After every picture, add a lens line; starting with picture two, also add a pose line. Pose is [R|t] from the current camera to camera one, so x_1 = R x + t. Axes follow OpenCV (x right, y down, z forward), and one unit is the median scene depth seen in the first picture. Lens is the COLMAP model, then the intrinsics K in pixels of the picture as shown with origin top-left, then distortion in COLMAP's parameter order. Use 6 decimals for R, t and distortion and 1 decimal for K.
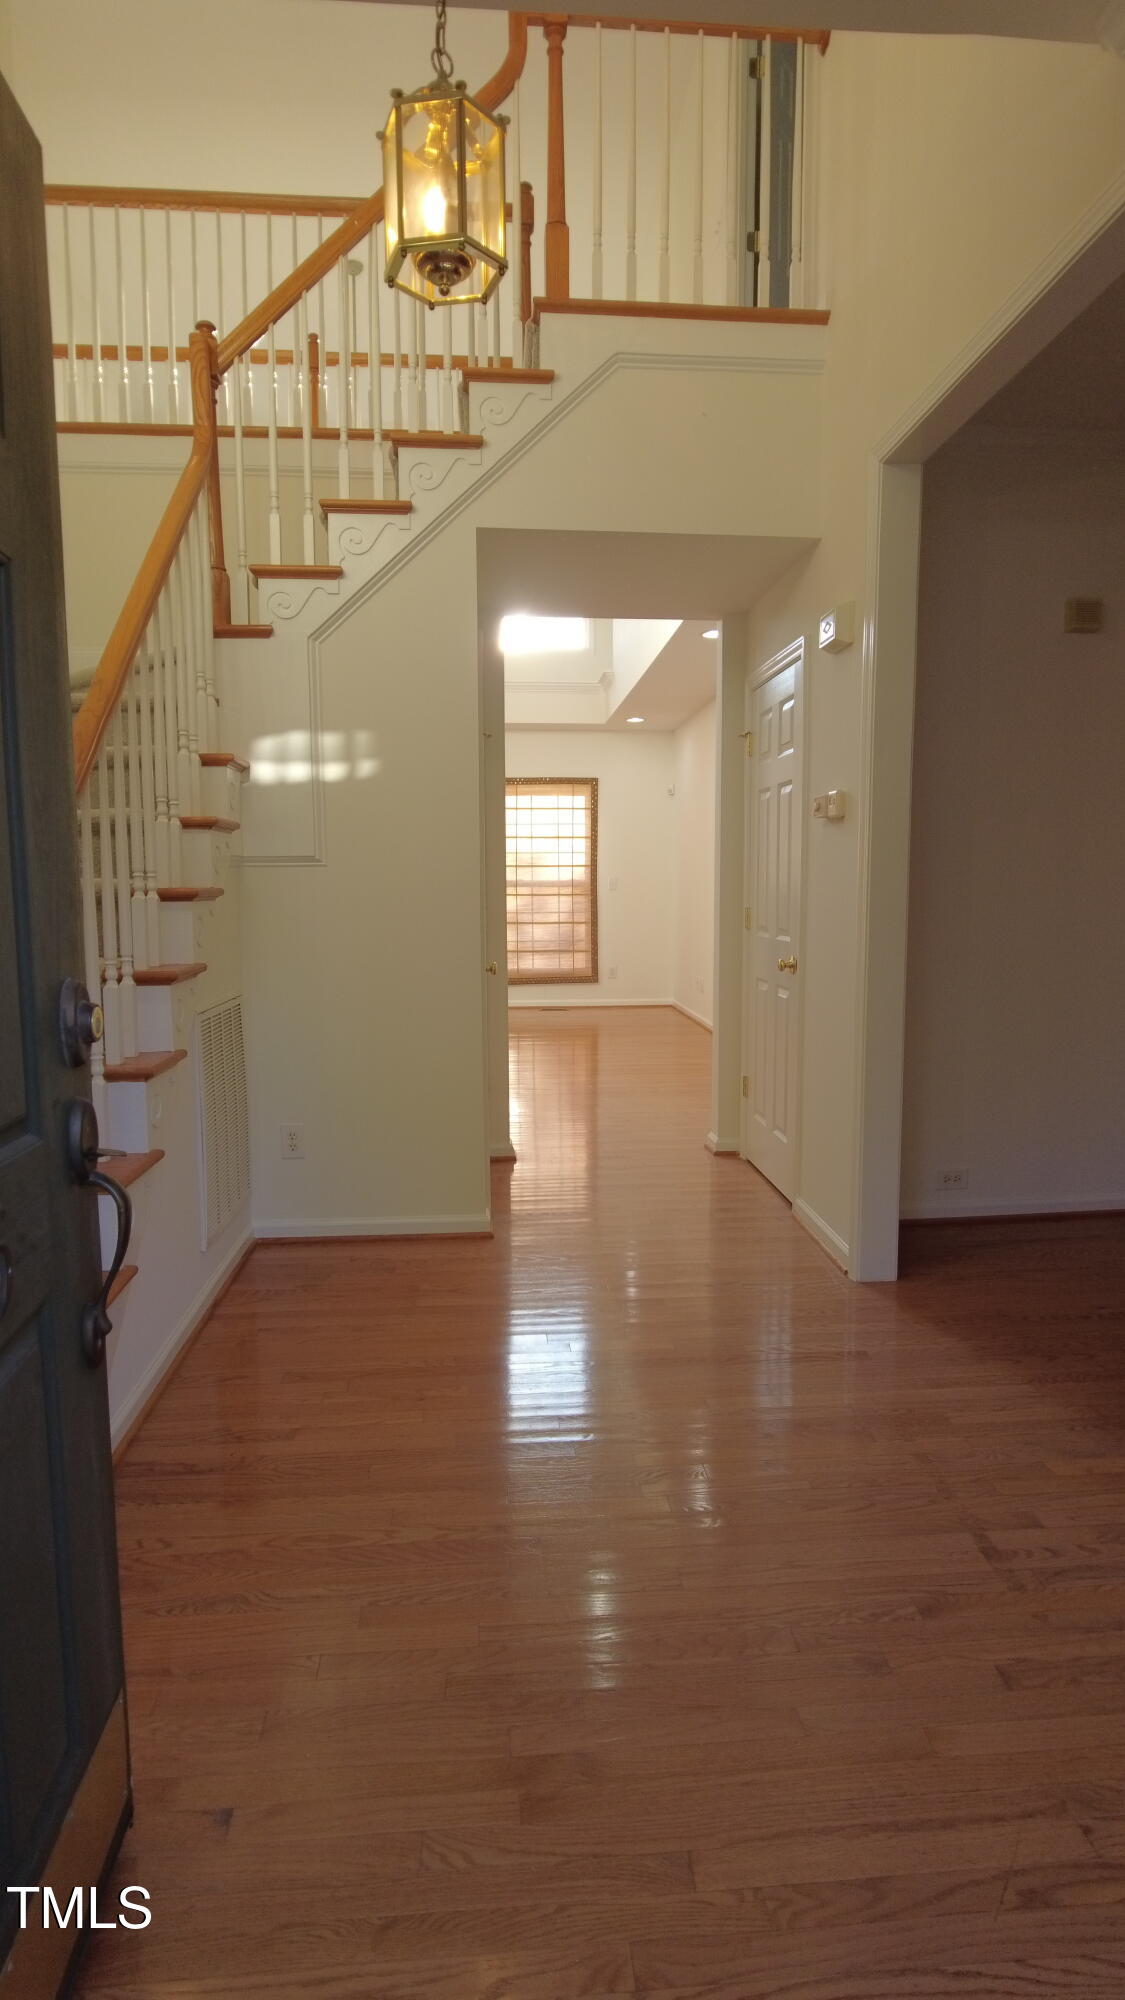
lens RADIAL K [[1062.0, 0, 559.5], [0, 1062.0, 998.2], [0, 0, 1]] dist [-0.005622, -0.006961]
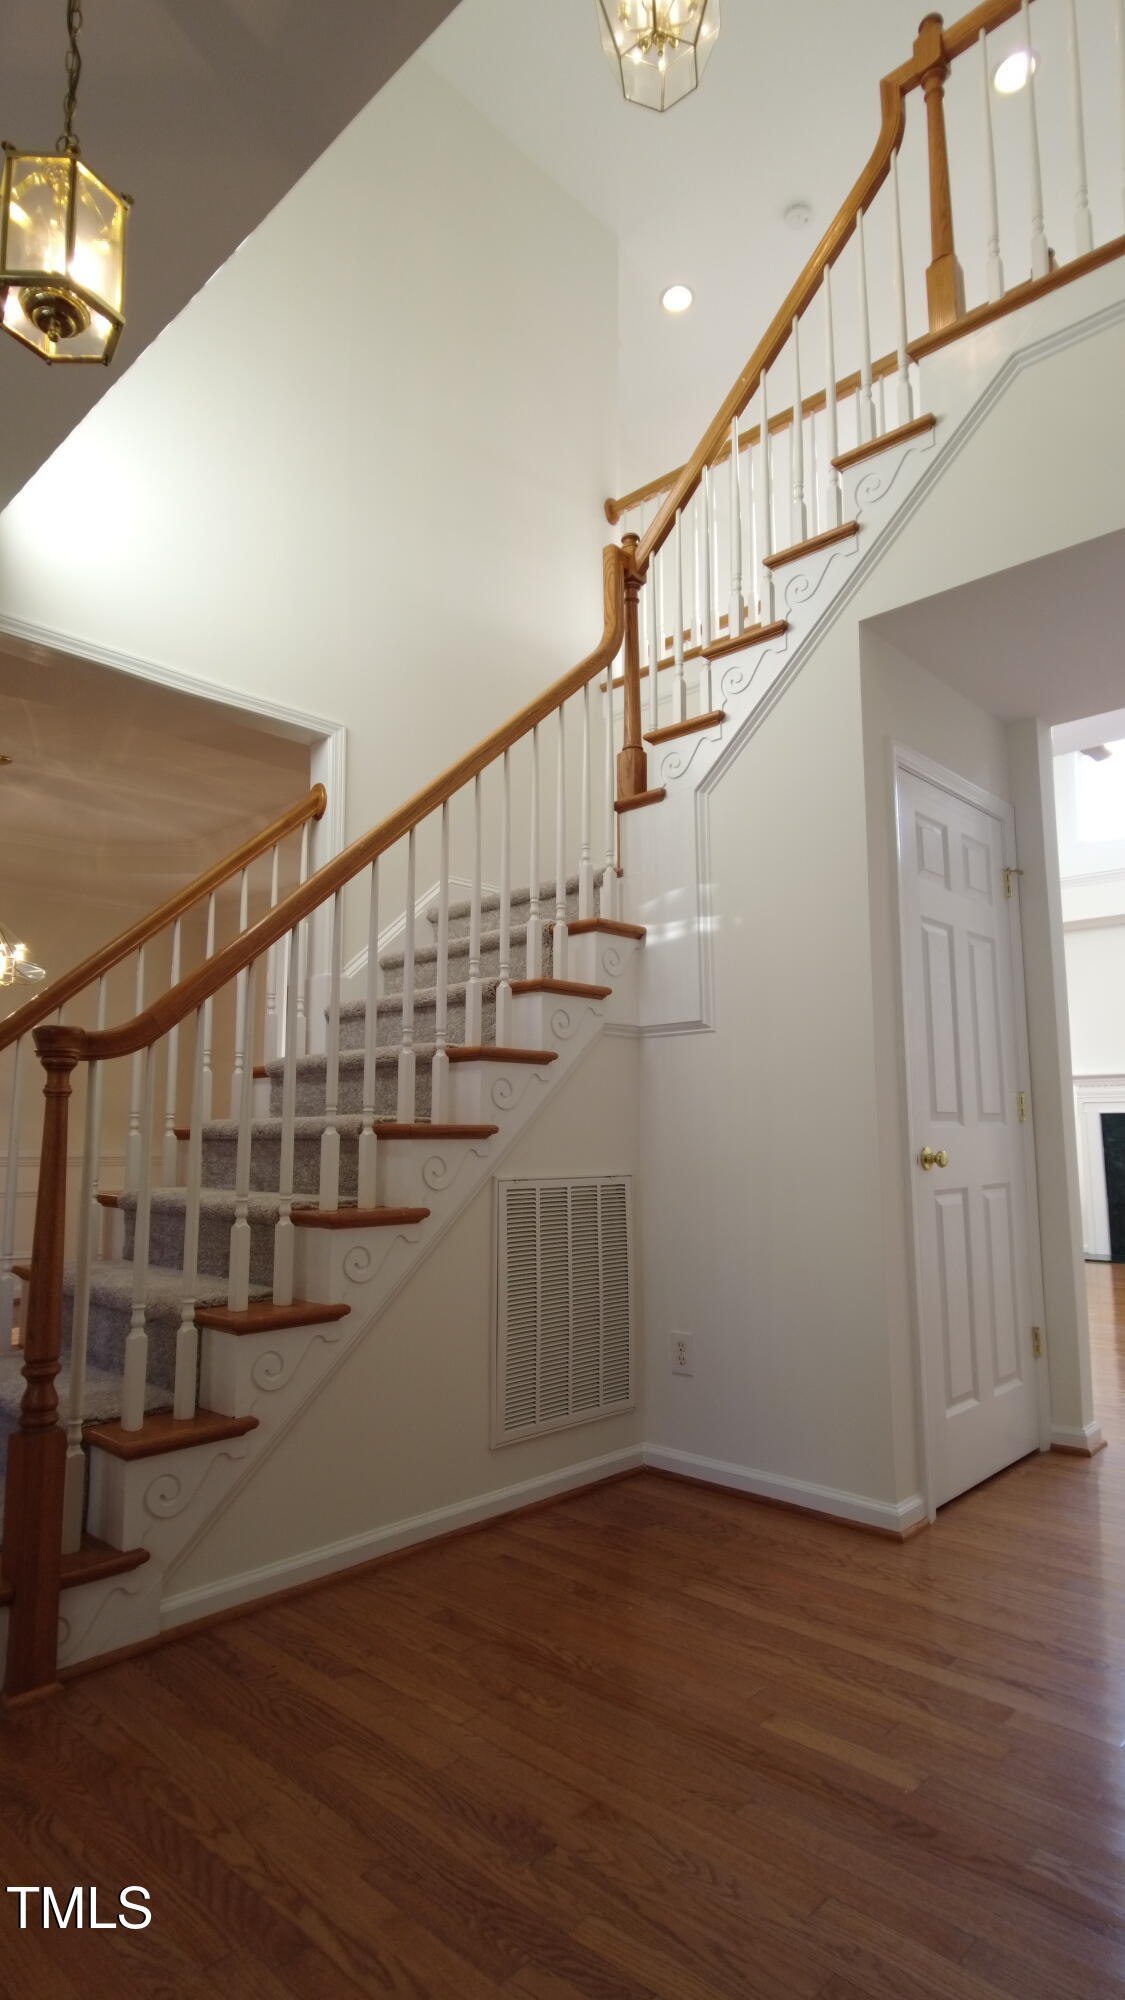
lens RADIAL K [[1062.0, 0, 561.7], [0, 1062.0, 995.5], [0, 0, 1]] dist [-0.005622, -0.006961]
pose [[0.673599, -0.093394, -0.733172, 0.356443], [-0.079821, 0.976990, -0.197788, 0.032278], [0.734774, 0.191753, 0.650645, 0.339799]]
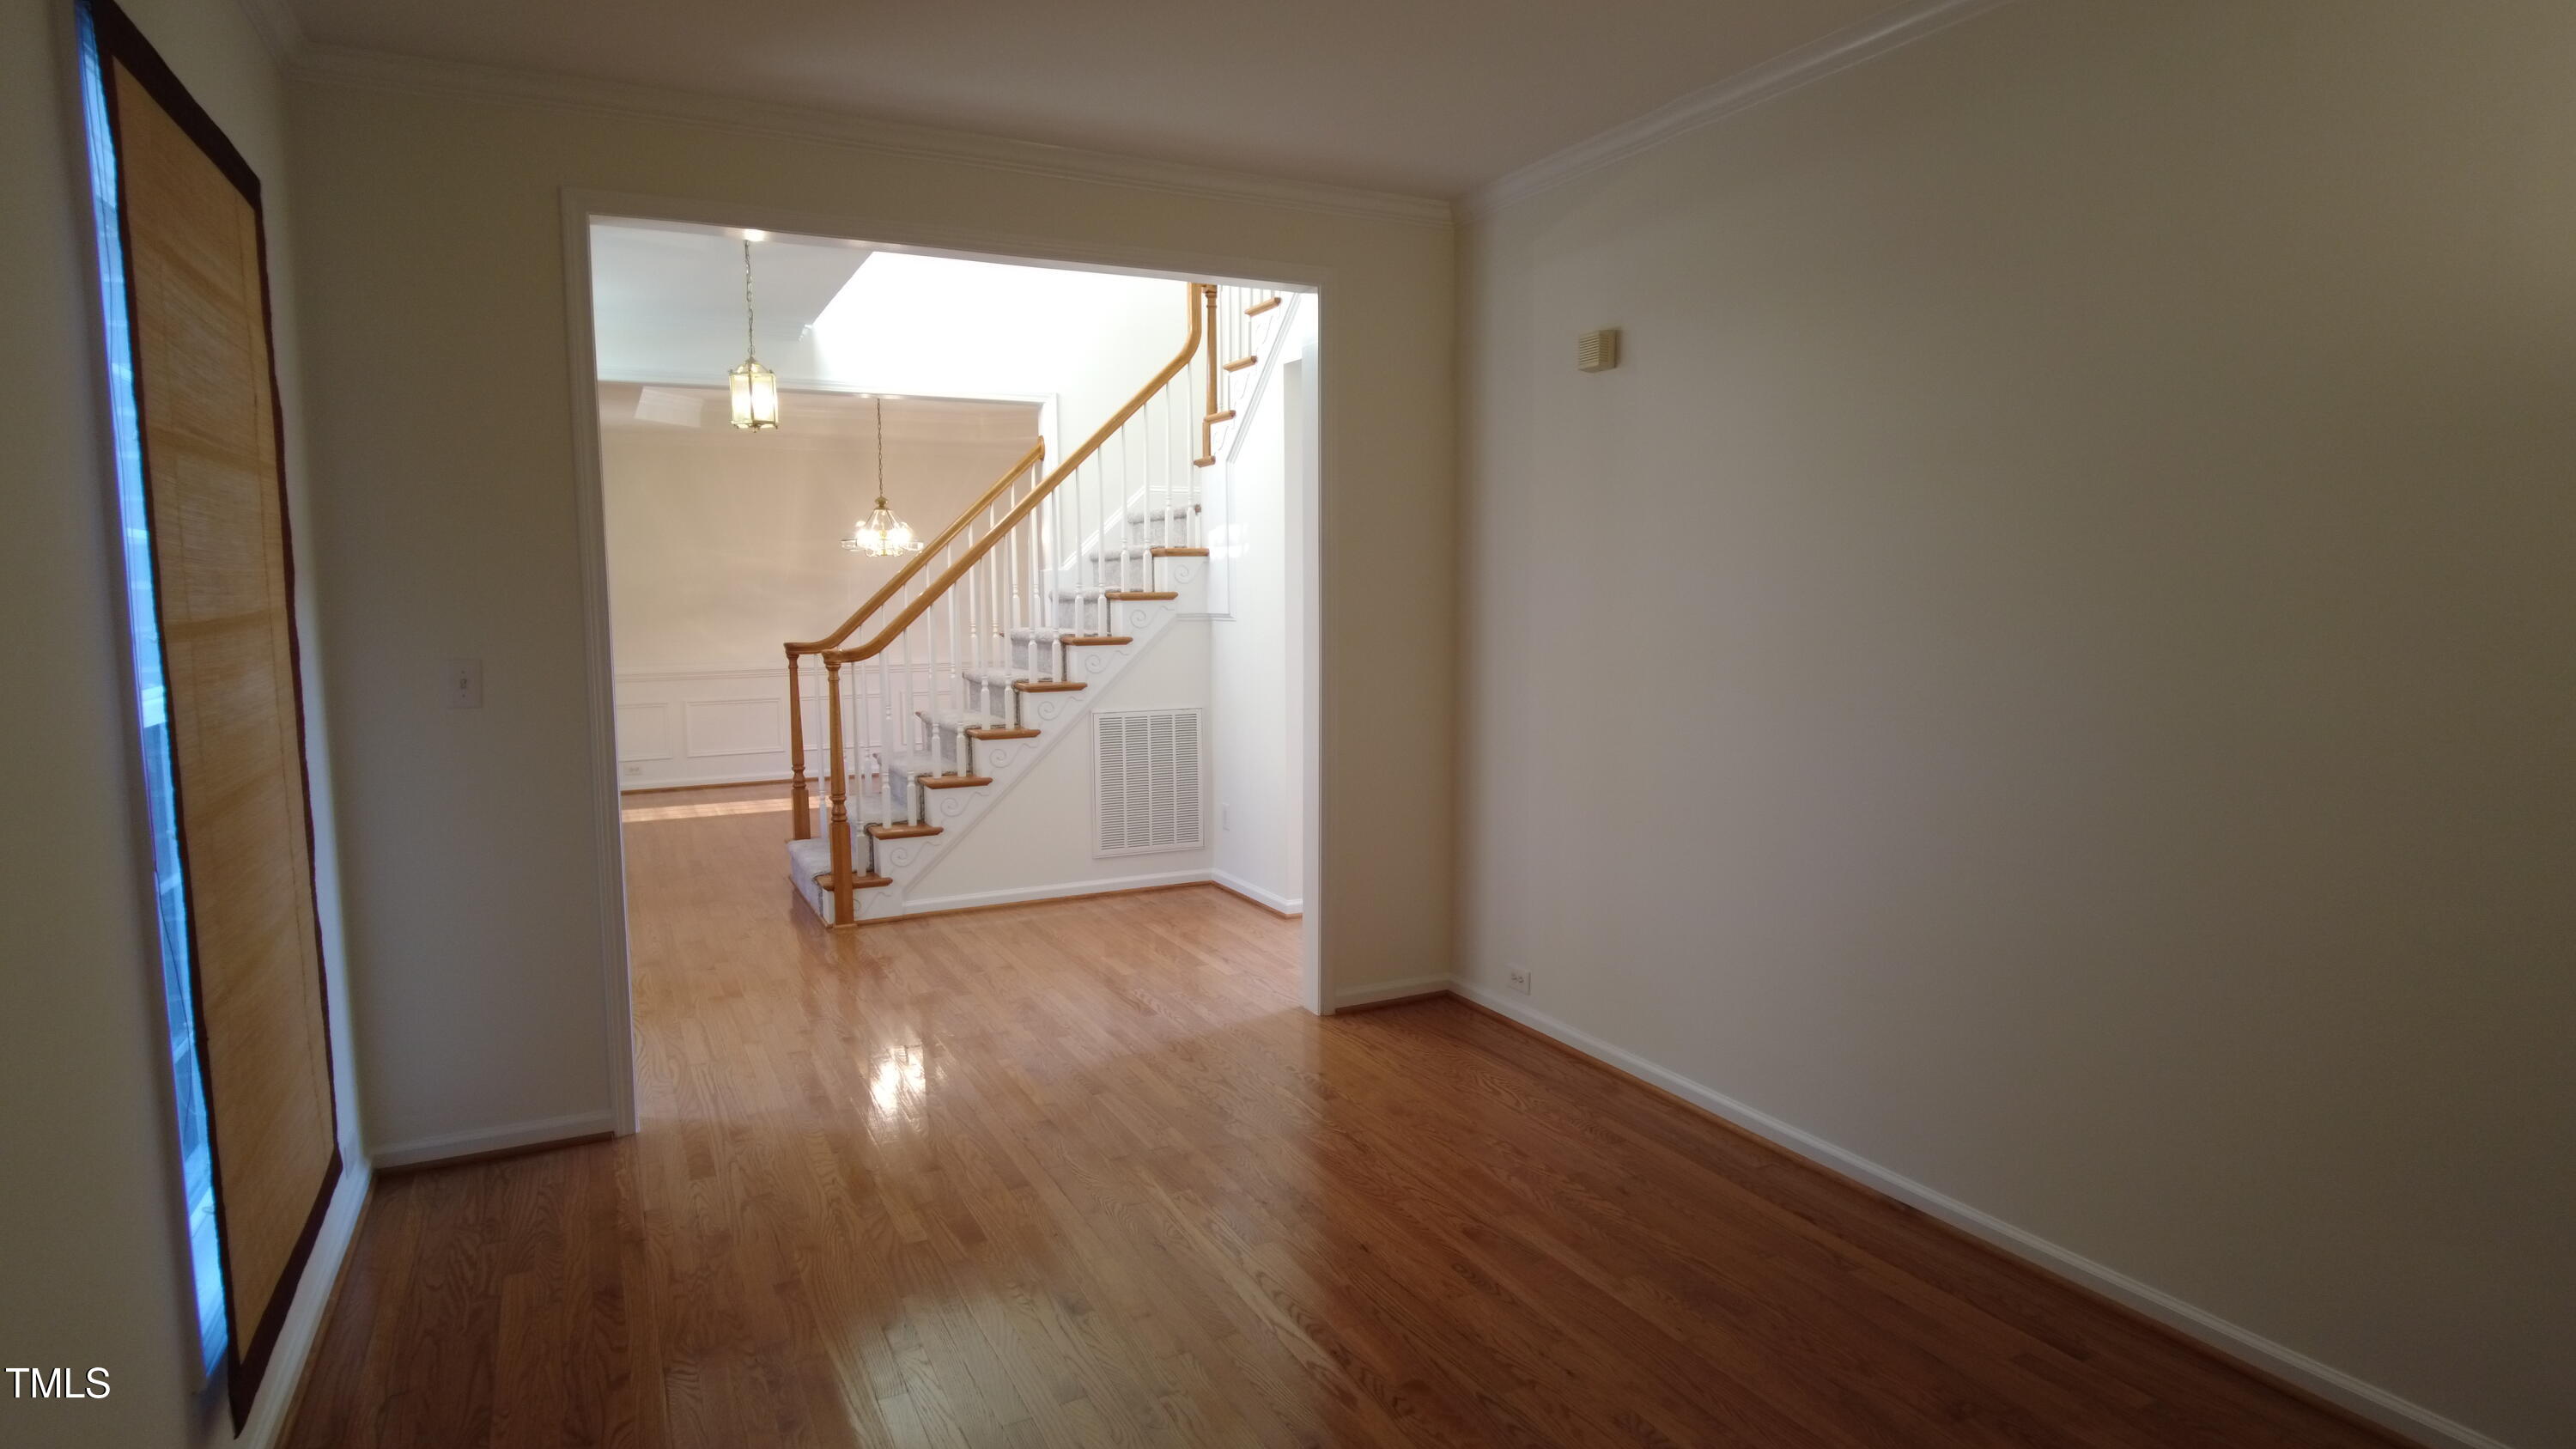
lens RADIAL K [[1368.0, 0, 1291.7], [0, 1368.0, 731.8], [0, 0, 1]] dist [-0.005622, -0.006961]
pose [[0.392788, 0.101176, -0.914046, 1.508471], [-0.093999, 0.993141, 0.069537, -0.116458], [0.914812, 0.058607, 0.399604, 0.375653]]
